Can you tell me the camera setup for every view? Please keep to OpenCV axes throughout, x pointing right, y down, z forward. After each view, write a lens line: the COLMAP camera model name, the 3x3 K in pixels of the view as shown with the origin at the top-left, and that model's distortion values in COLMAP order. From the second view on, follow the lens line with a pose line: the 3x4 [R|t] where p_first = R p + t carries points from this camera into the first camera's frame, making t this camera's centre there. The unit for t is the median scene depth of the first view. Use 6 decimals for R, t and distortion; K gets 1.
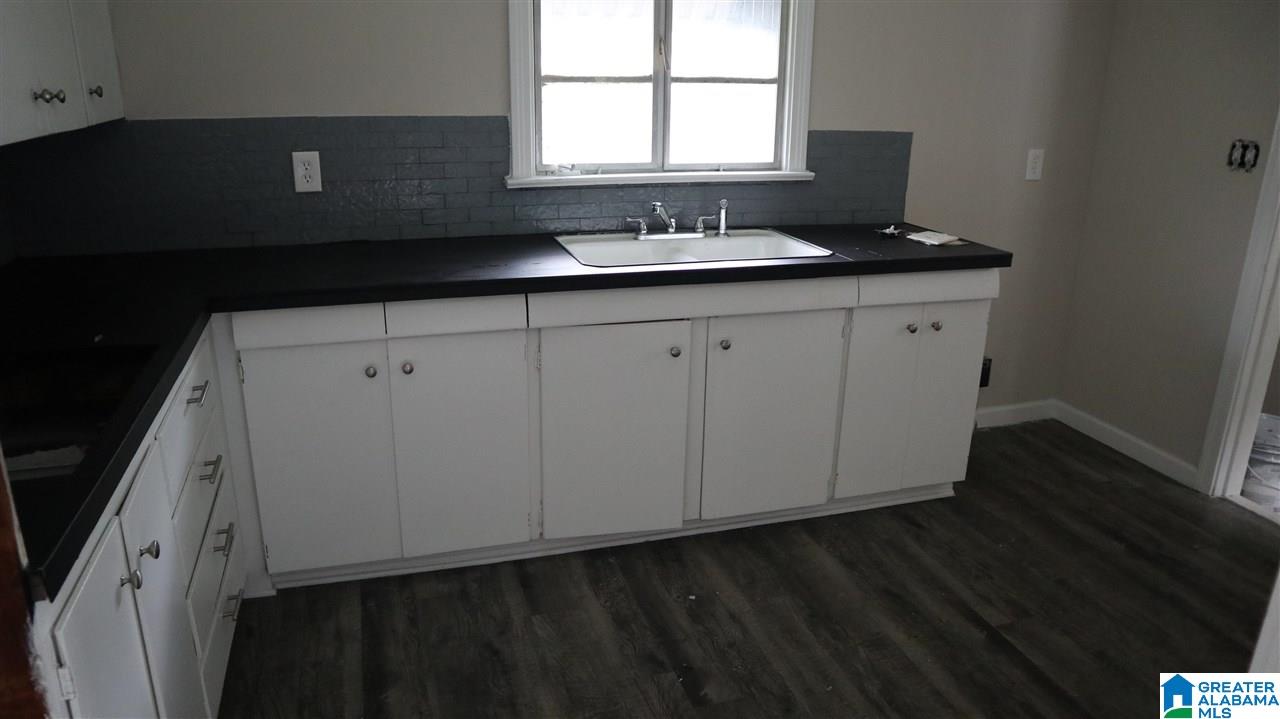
lens RADIAL K [[876.4, 0, 640.0], [0, 876.4, 359.5], [0, 0, 1]] dist [-0.122325, 0.071157]
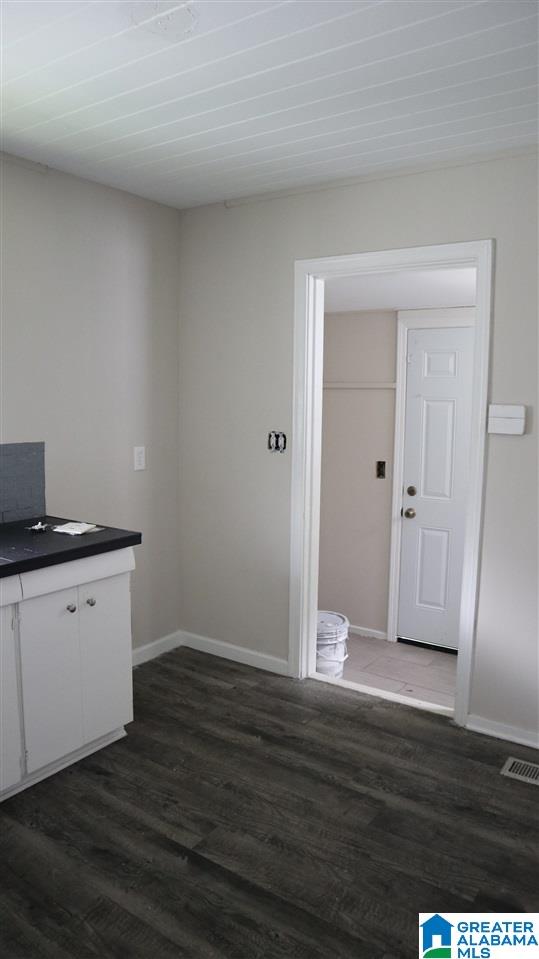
lens RADIAL K [[656.6, 0, 269.5], [0, 656.6, 479.5], [0, 0, 1]] dist [-0.122325, 0.071157]
pose [[0.789471, -0.084109, 0.607998, 0.010560], [0.192250, 0.974607, -0.114806, -0.051368], [-0.582903, 0.207524, 0.785594, 0.122091]]
